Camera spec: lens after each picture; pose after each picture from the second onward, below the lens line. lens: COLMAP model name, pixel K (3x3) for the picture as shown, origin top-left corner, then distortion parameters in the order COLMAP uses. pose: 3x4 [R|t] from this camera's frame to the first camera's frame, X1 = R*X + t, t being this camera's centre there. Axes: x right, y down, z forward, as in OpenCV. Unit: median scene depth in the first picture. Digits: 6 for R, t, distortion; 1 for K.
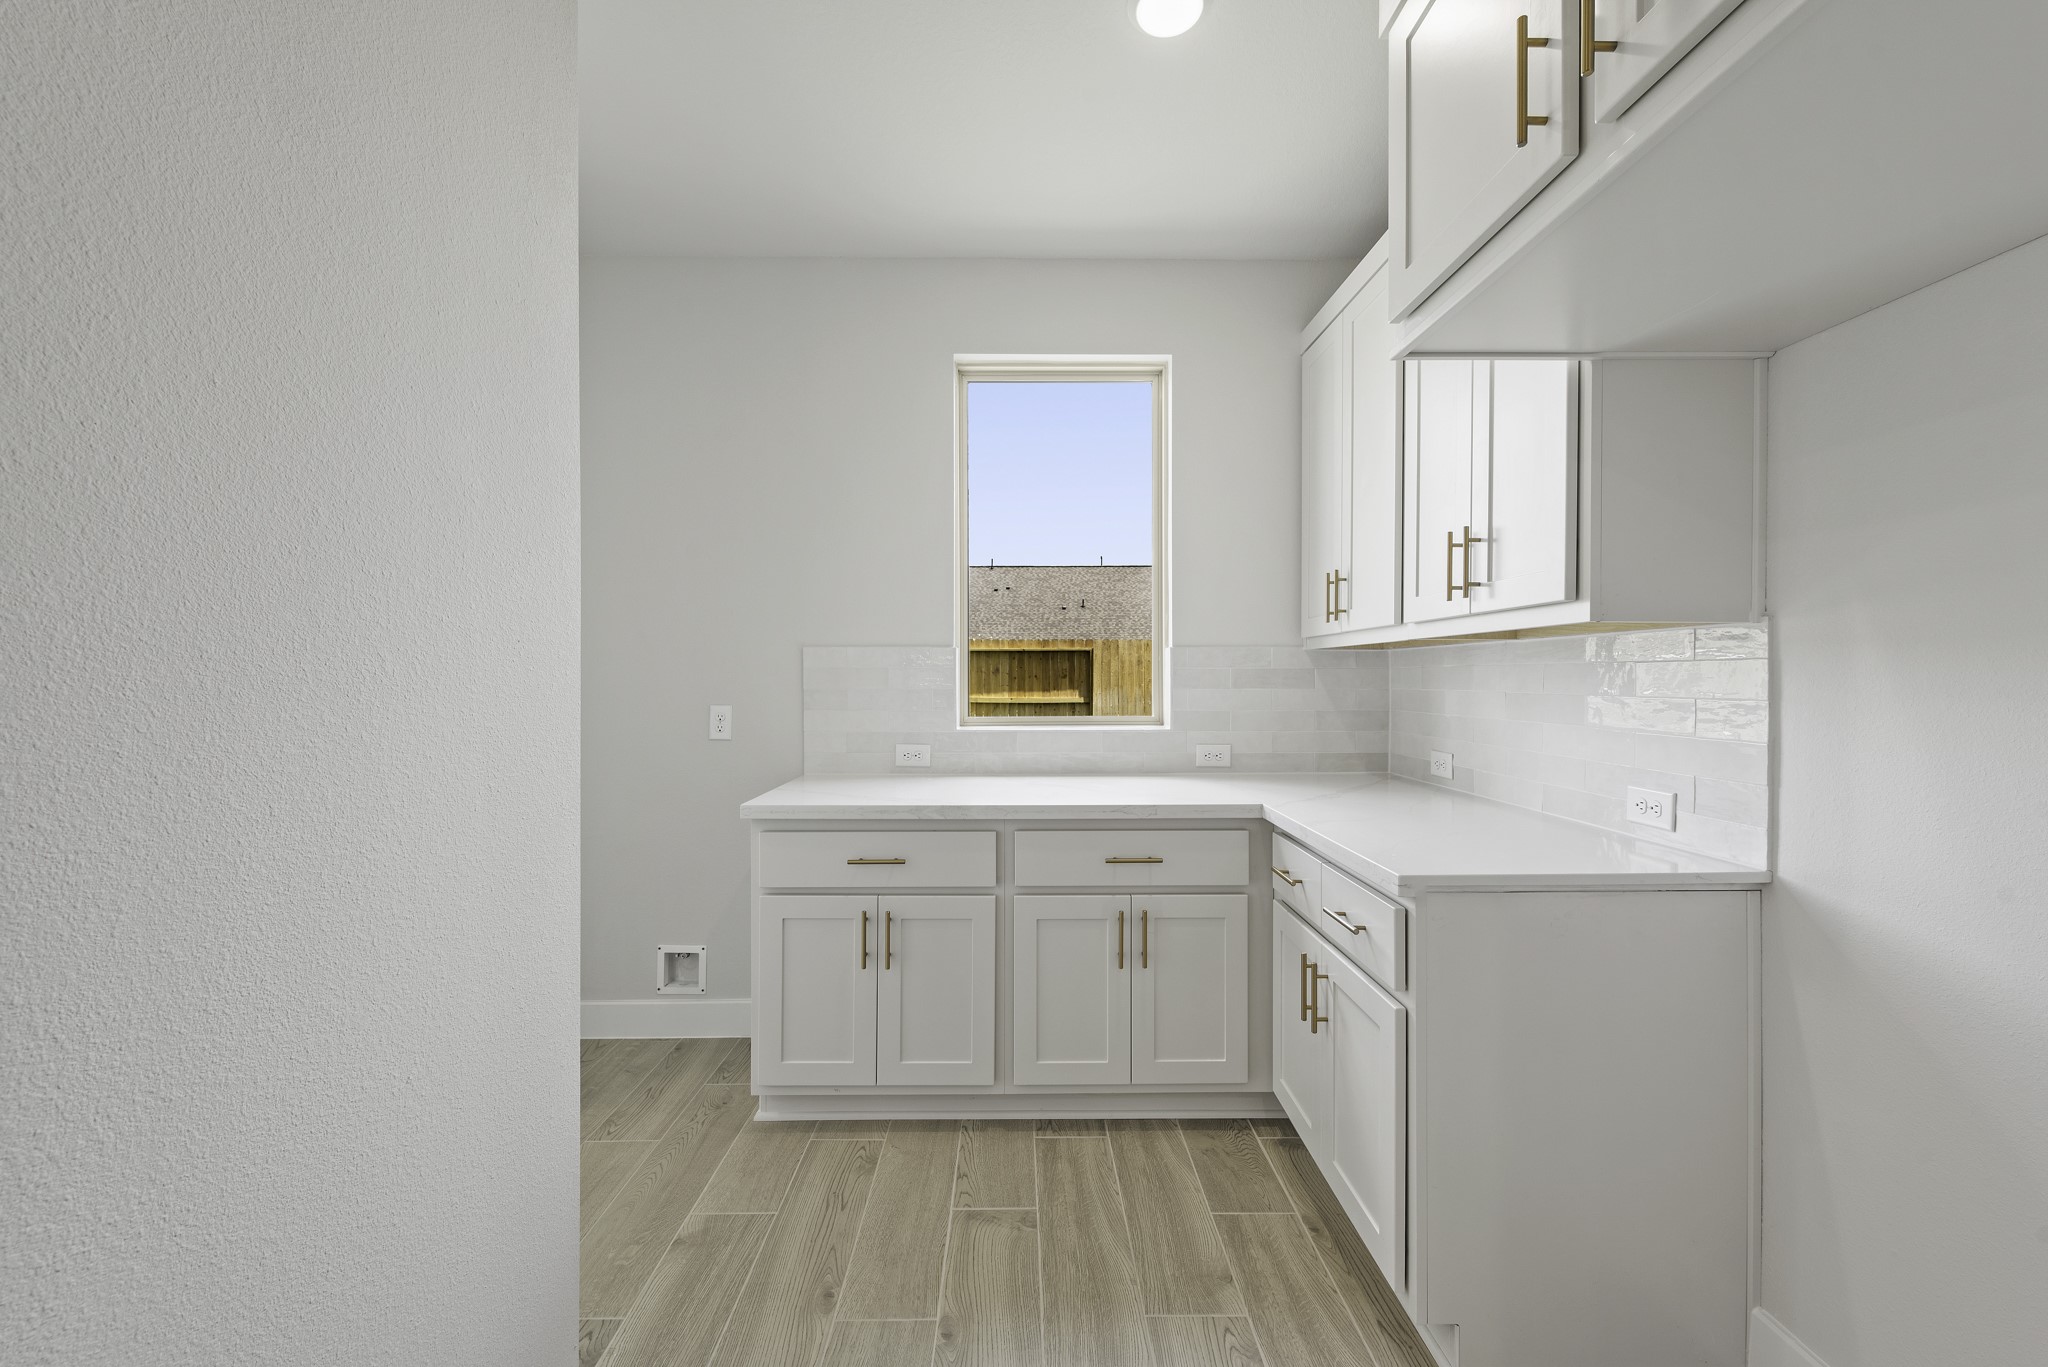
lens RADIAL K [[804.8, 0, 1017.1], [0, 804.8, 677.9], [0, 0, 1]] dist [0.009446, -0.001300]
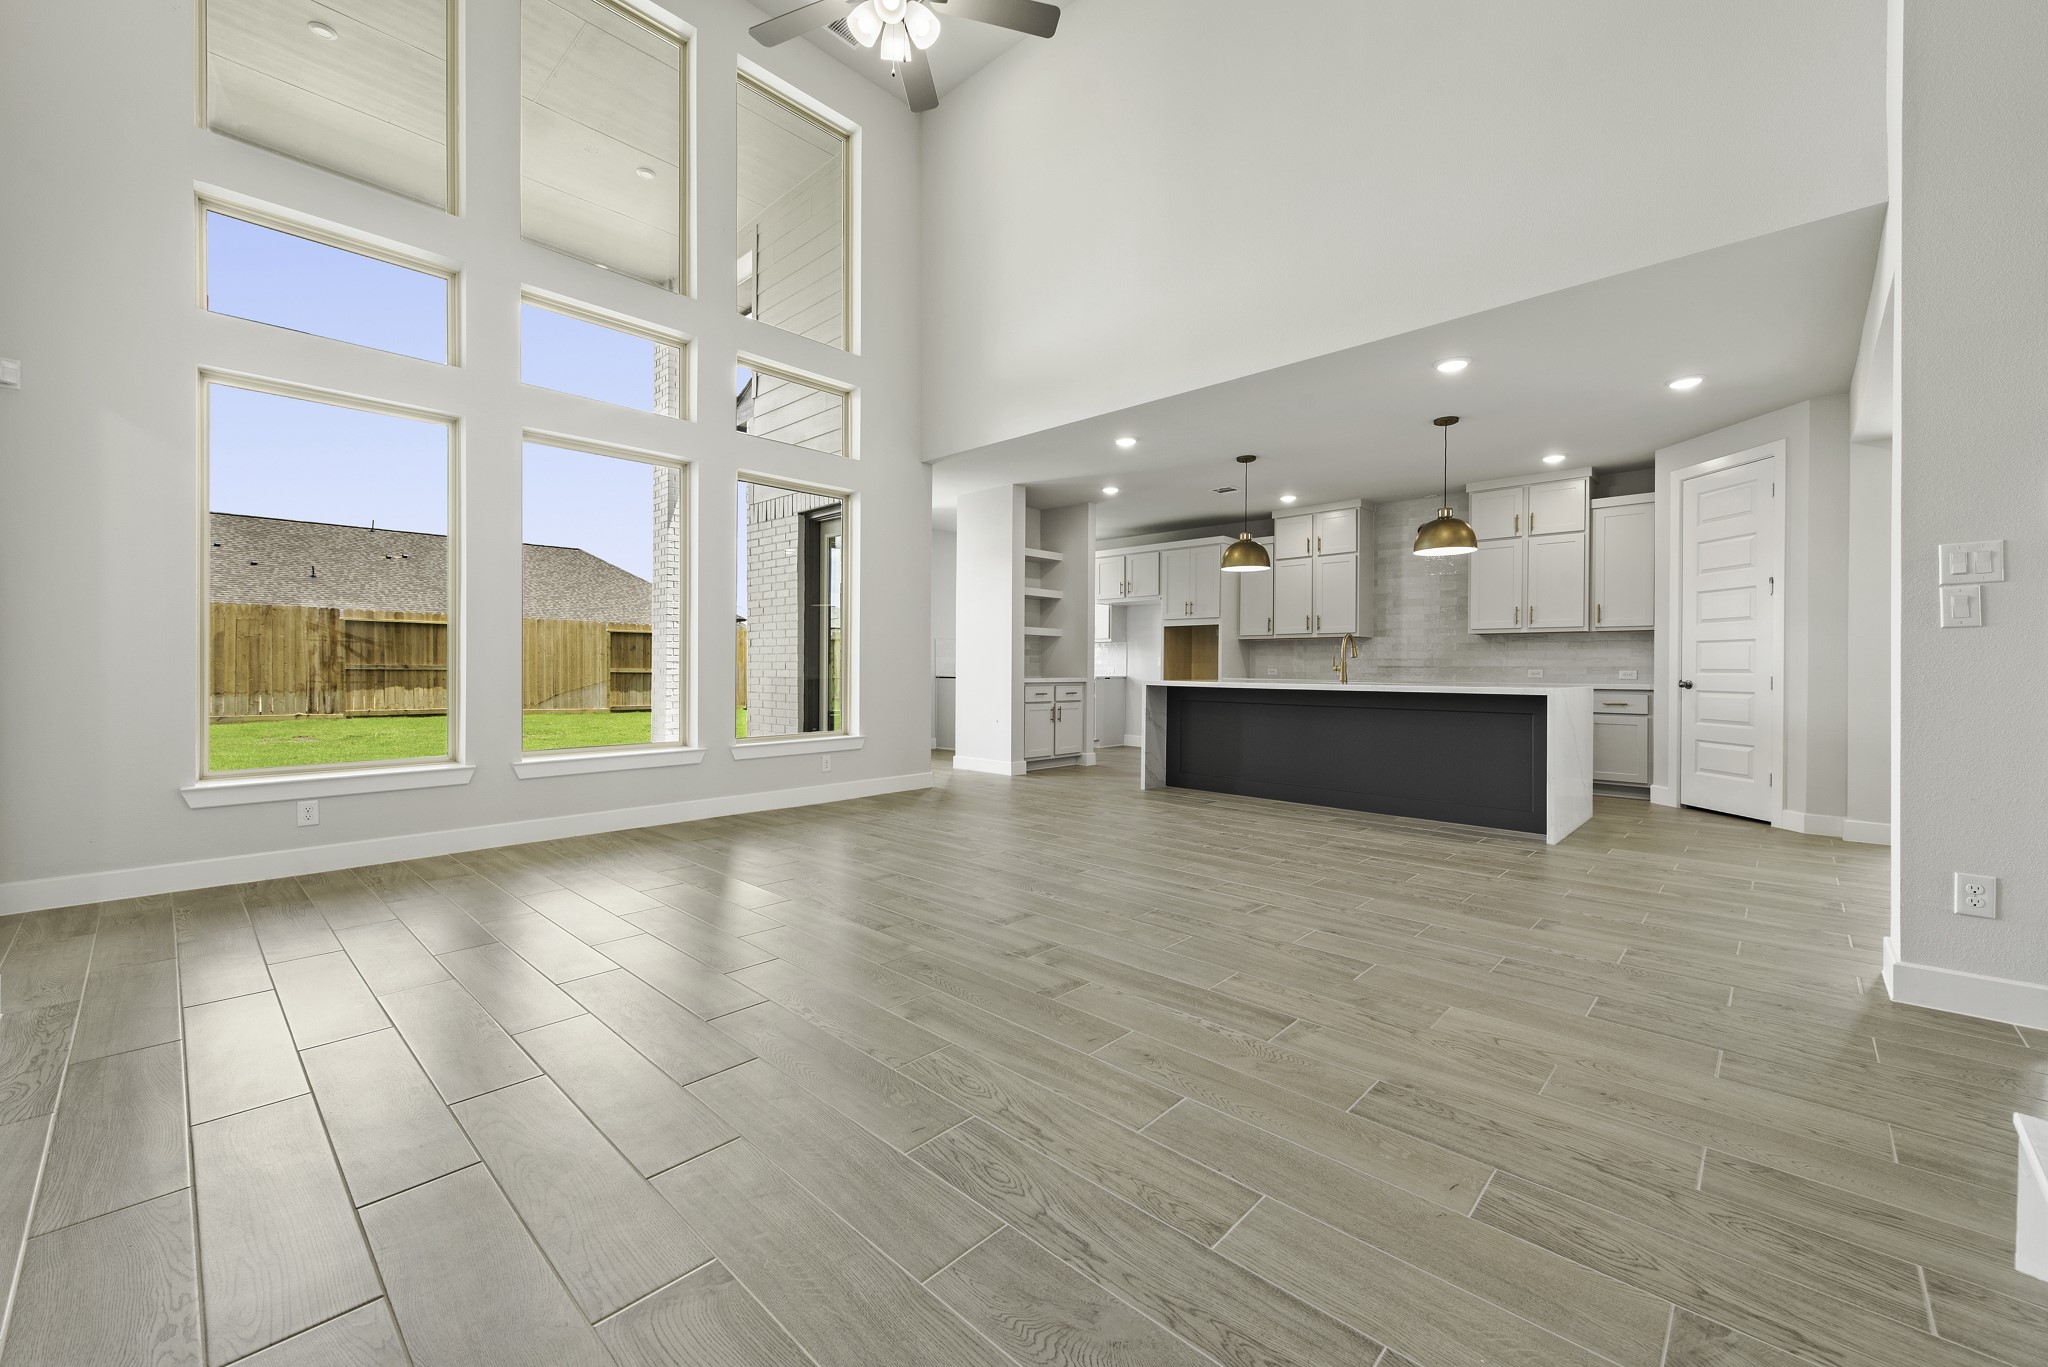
lens RADIAL K [[804.8, 0, 1021.8], [0, 804.8, 673.6], [0, 0, 1]] dist [0.009446, -0.001300]
pose [[0.682904, -0.002304, 0.730504, -0.511027], [-0.008051, 0.999911, 0.010680, 0.013978], [-0.730463, -0.013175, 0.682825, -0.333432]]
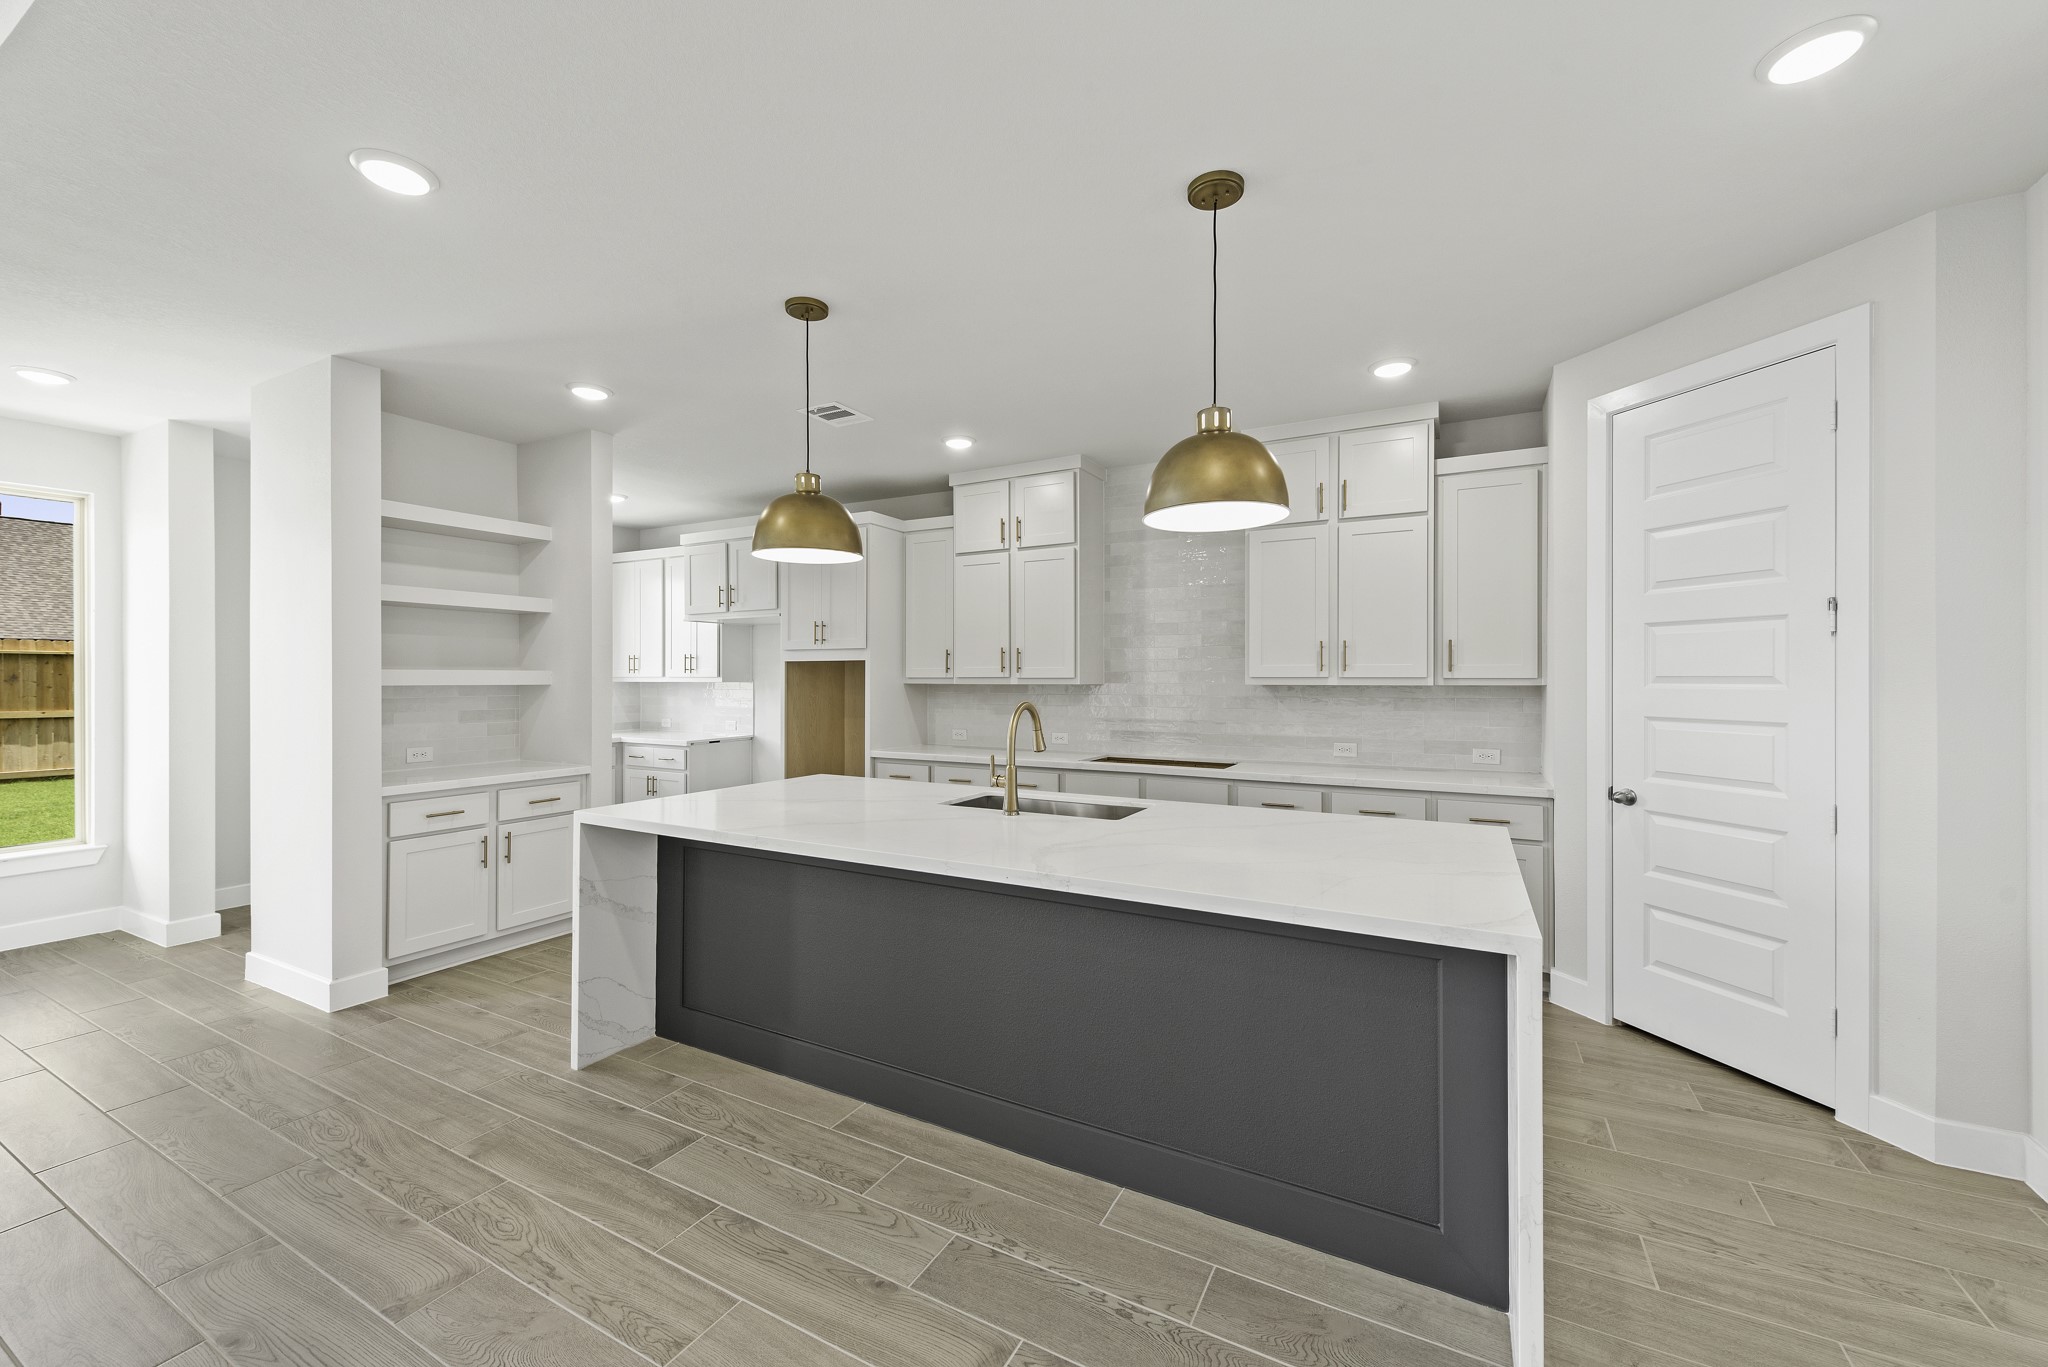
lens RADIAL K [[804.8, 0, 1029.2], [0, 804.8, 683.3], [0, 0, 1]] dist [0.009446, -0.001300]
pose [[0.461861, -0.005421, 0.886936, -0.246492], [-0.002212, 0.999971, 0.007264, -0.010906], [-0.886950, -0.005317, 0.461836, -0.256867]]
